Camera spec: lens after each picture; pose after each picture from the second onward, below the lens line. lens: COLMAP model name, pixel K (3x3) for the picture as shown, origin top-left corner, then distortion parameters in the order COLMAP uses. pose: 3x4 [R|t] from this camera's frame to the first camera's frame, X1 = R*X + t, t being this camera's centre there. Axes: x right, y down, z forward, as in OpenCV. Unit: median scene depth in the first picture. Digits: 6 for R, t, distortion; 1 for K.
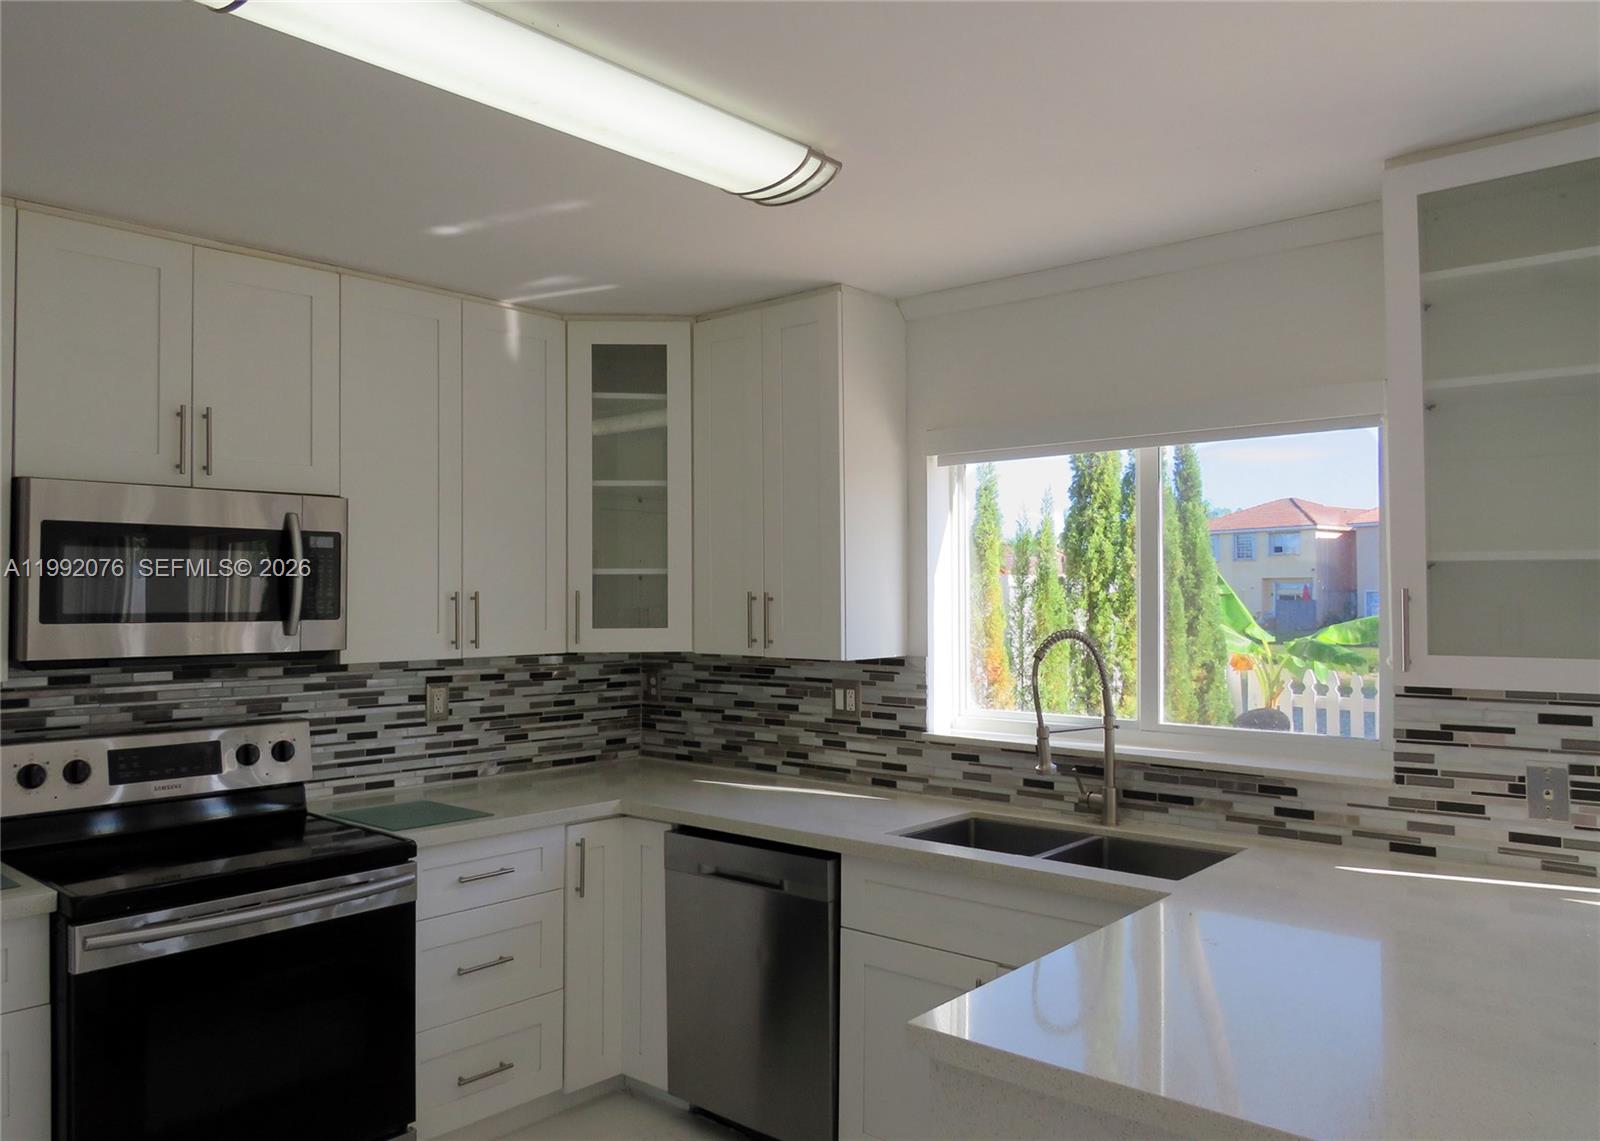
lens RADIAL K [[1188.2, 0, 816.1], [0, 1188.2, 564.6], [0, 0, 1]] dist [-0.004680, 0.008634]
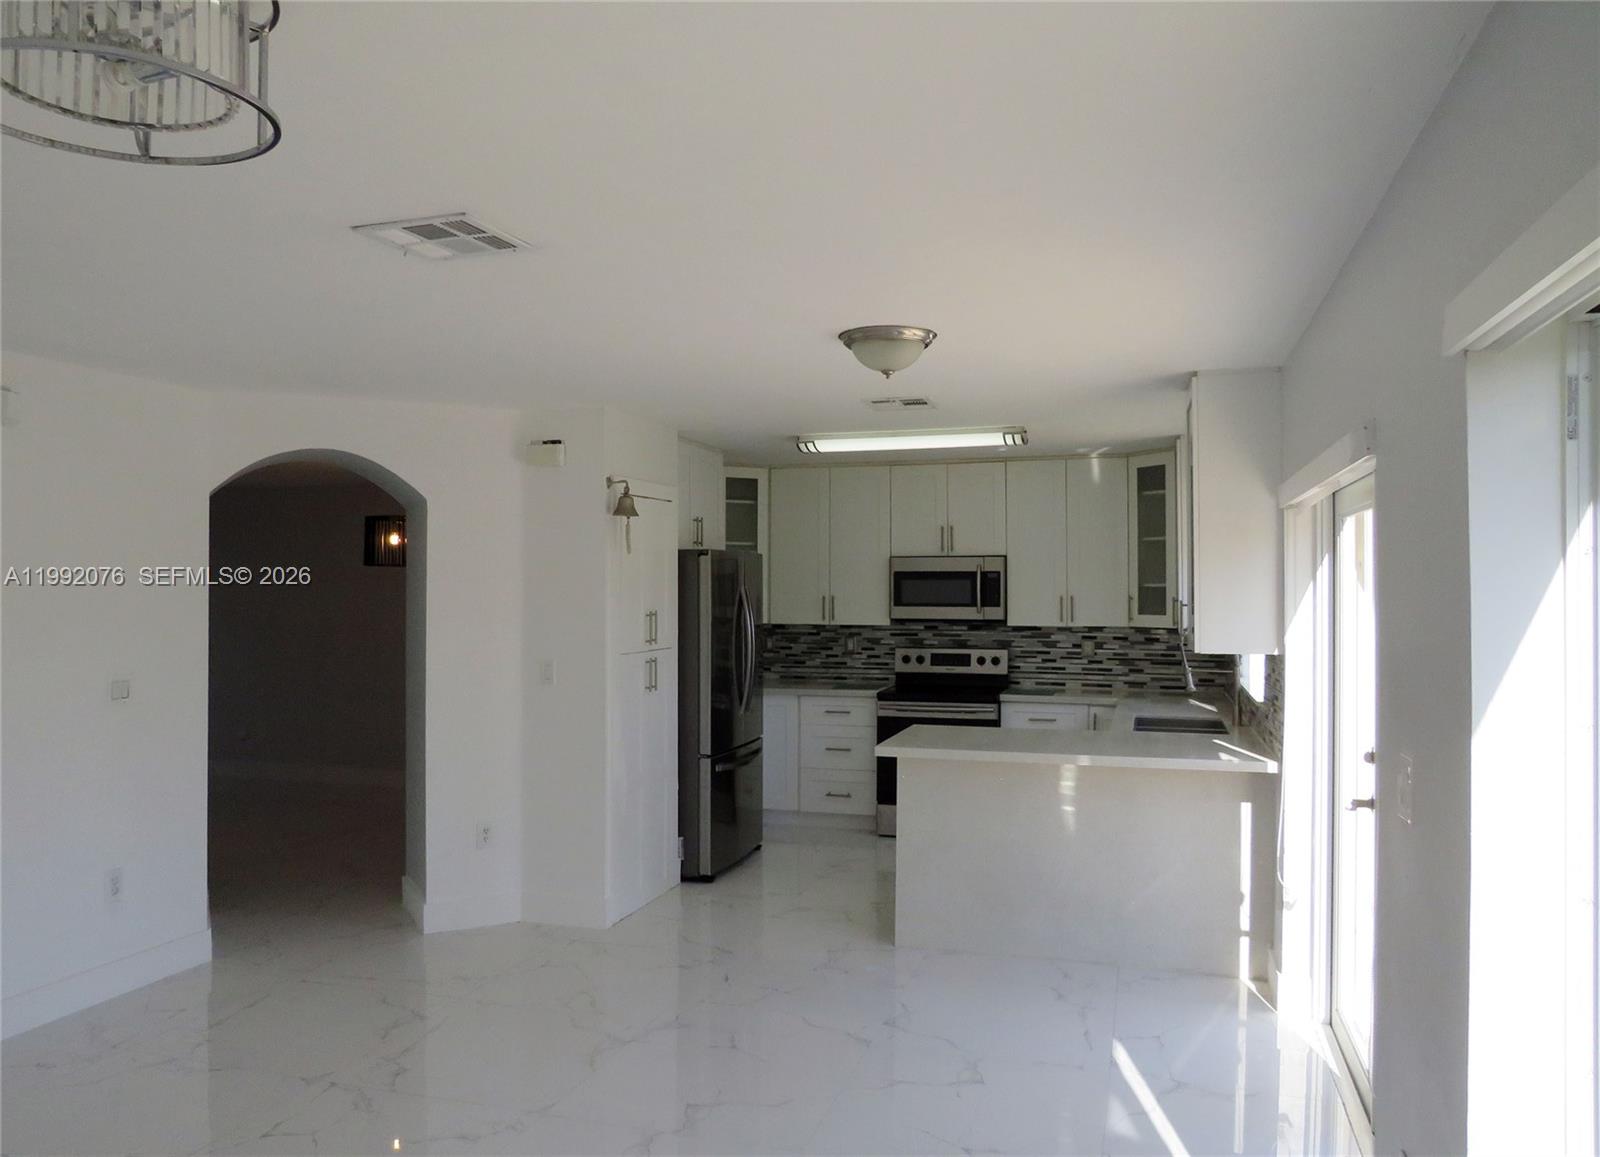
lens RADIAL K [[1190.4, 0, 823.1], [0, 1190.4, 560.4], [0, 0, 1]] dist [-0.025941, -0.000994]
pose [[0.432595, -0.017877, -0.901411, 1.420314], [0.022170, 0.999712, -0.009187, -0.030134], [0.901316, -0.016009, 0.432866, -0.325821]]
